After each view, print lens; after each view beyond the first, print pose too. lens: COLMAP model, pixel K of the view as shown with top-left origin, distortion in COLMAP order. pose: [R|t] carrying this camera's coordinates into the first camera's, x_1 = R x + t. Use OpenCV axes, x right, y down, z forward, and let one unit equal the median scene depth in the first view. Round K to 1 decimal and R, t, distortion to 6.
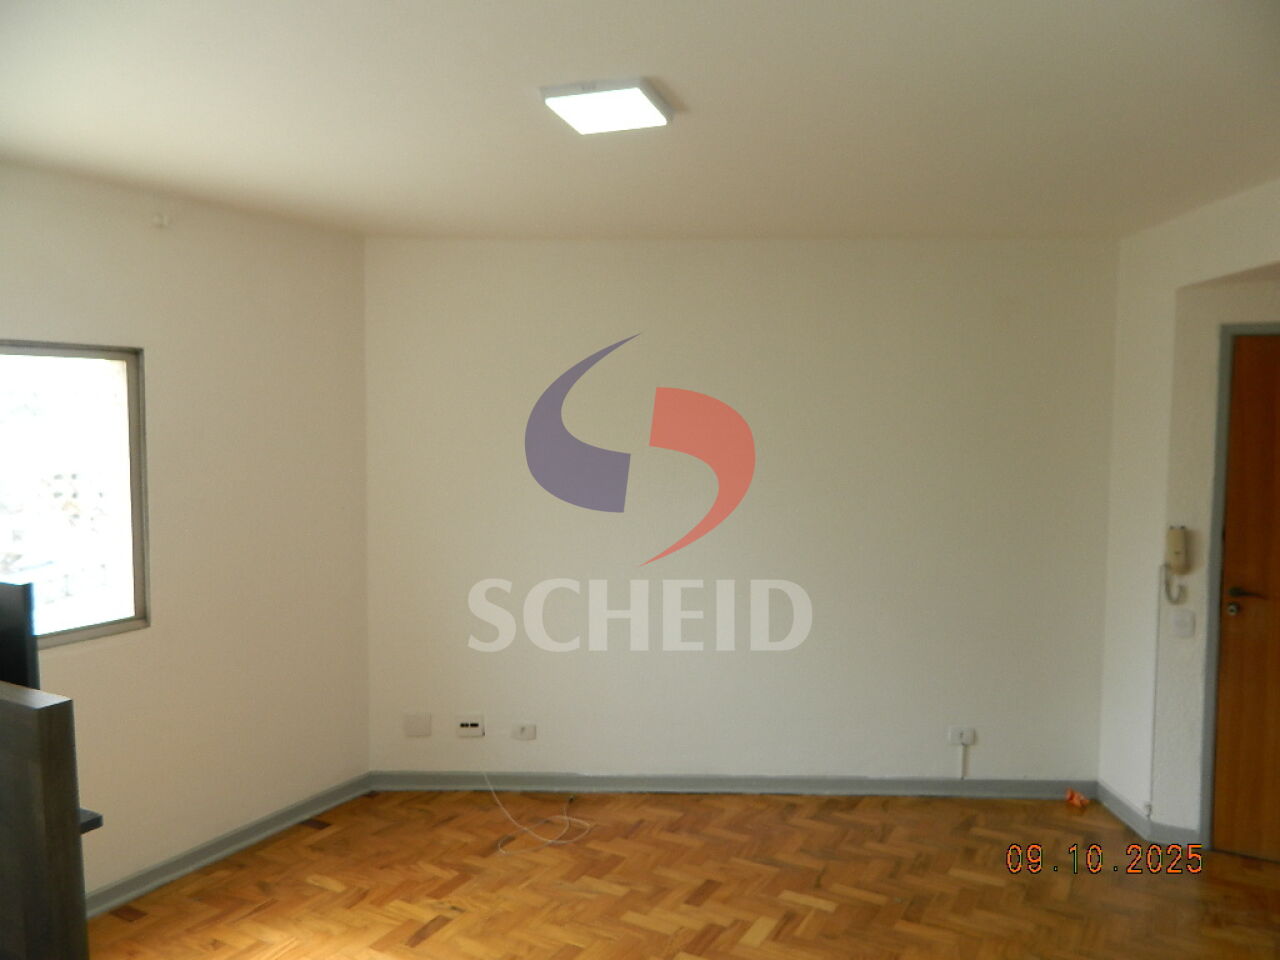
lens RADIAL K [[943.6, 0, 637.5], [0, 943.6, 477.8], [0, 0, 1]] dist [-0.006519, 0.004150]
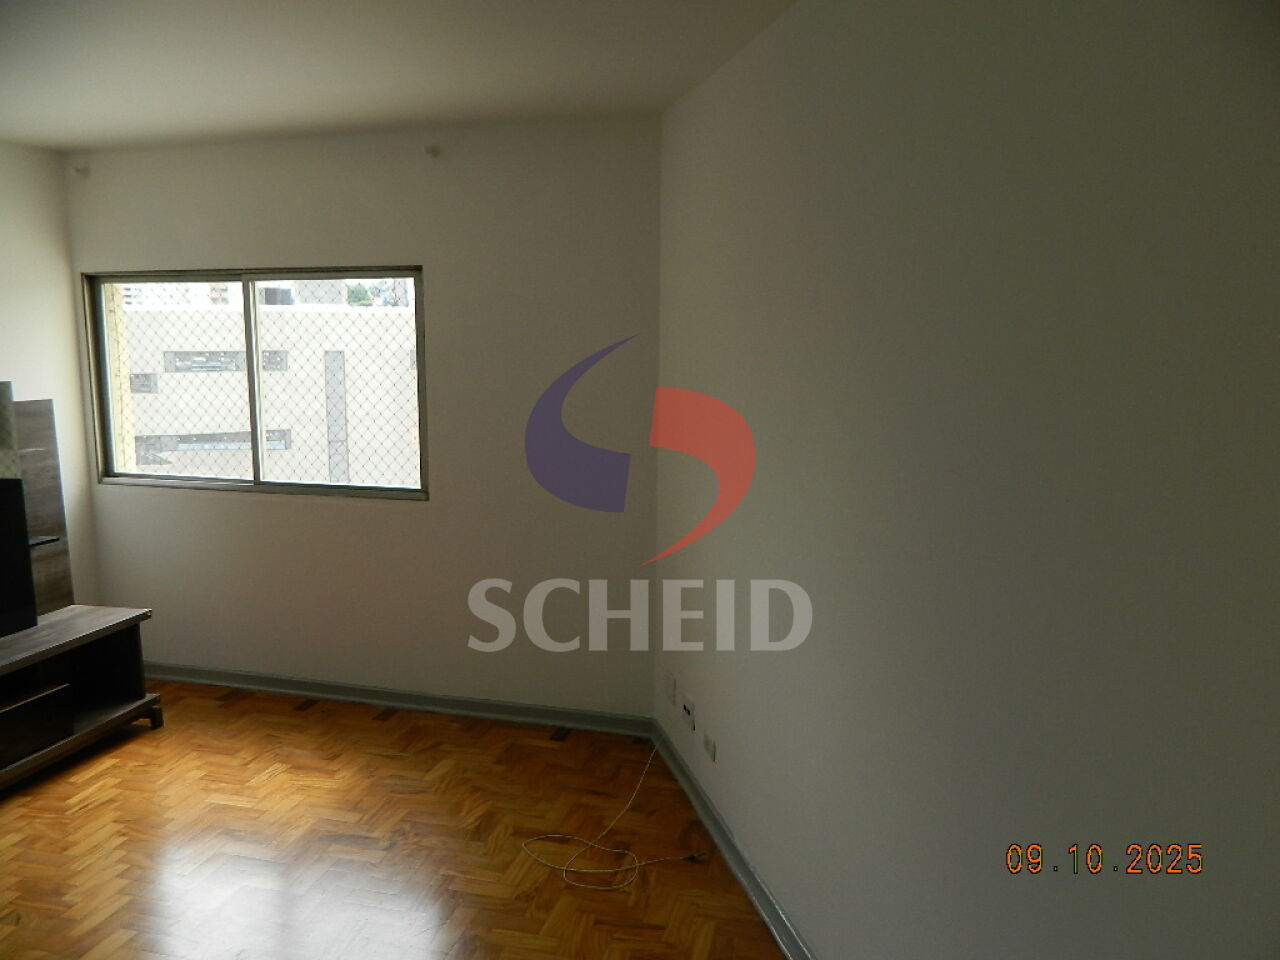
lens RADIAL K [[943.6, 0, 637.7], [0, 943.6, 484.3], [0, 0, 1]] dist [-0.006519, 0.004150]
pose [[0.258925, 0.153723, -0.953586, 0.648904], [-0.063024, 0.987839, 0.142132, -0.046732], [0.963839, 0.023297, 0.265465, 0.879054]]
